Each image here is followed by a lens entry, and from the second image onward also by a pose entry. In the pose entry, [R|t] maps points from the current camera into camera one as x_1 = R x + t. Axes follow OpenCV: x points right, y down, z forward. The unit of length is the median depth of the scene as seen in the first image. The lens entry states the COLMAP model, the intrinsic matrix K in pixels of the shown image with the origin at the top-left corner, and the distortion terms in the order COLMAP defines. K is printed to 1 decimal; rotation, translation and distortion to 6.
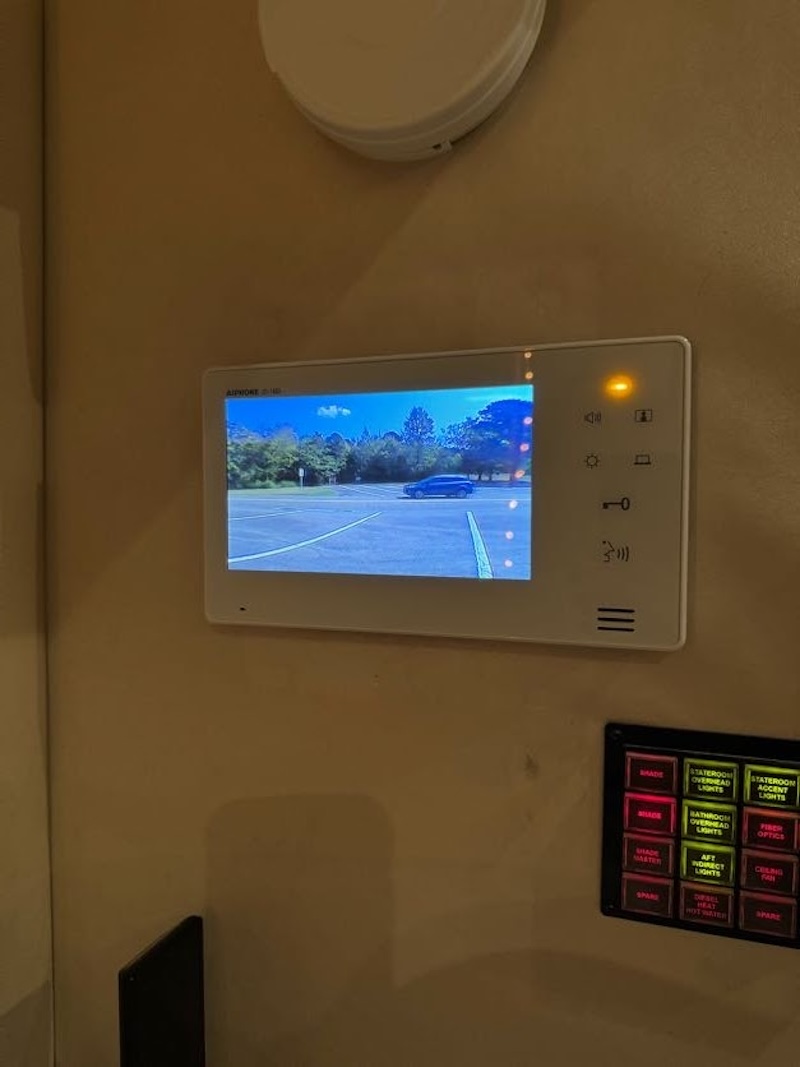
lens RADIAL K [[742.6, 0, 400.6], [0, 742.6, 580.1], [0, 0, 1]] dist [0.003507, 0.002591]
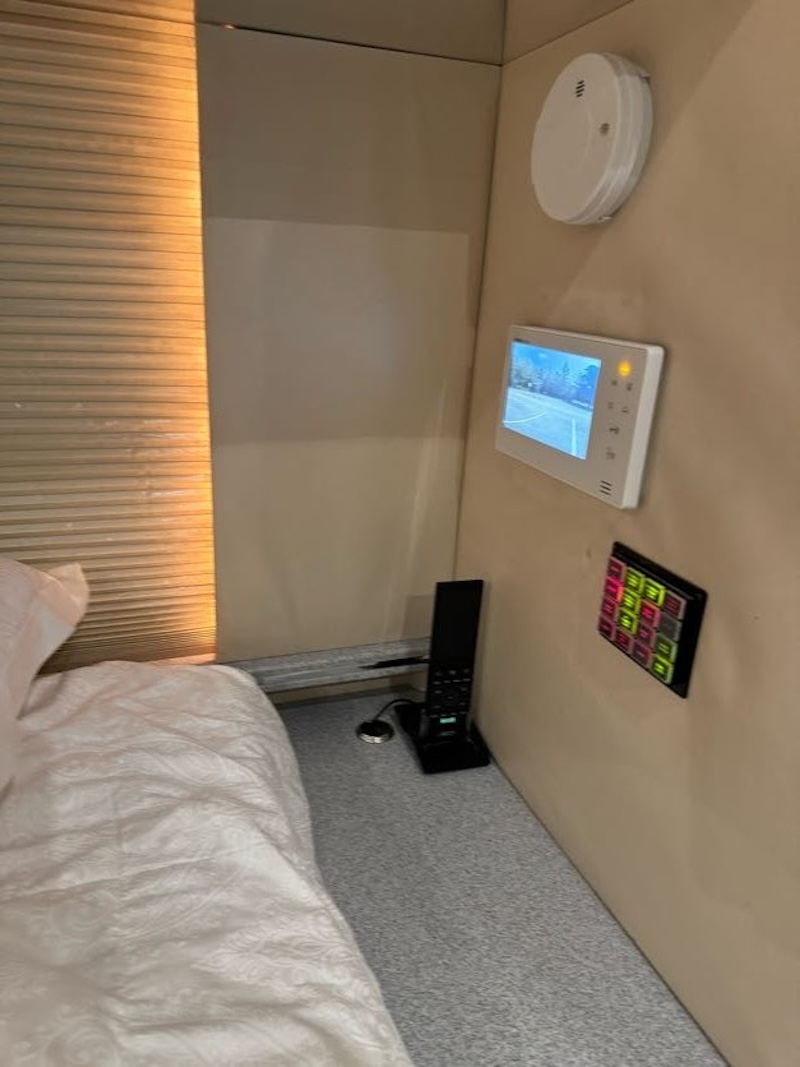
lens RADIAL K [[745.0, 0, 398.8], [0, 745.0, 534.8], [0, 0, 1]] dist [0.027182, -0.035622]
pose [[0.617180, 0.280023, -0.735306, 1.333943], [-0.104949, 0.955474, 0.275779, -0.293159], [0.779791, -0.093036, 0.619088, -0.619287]]
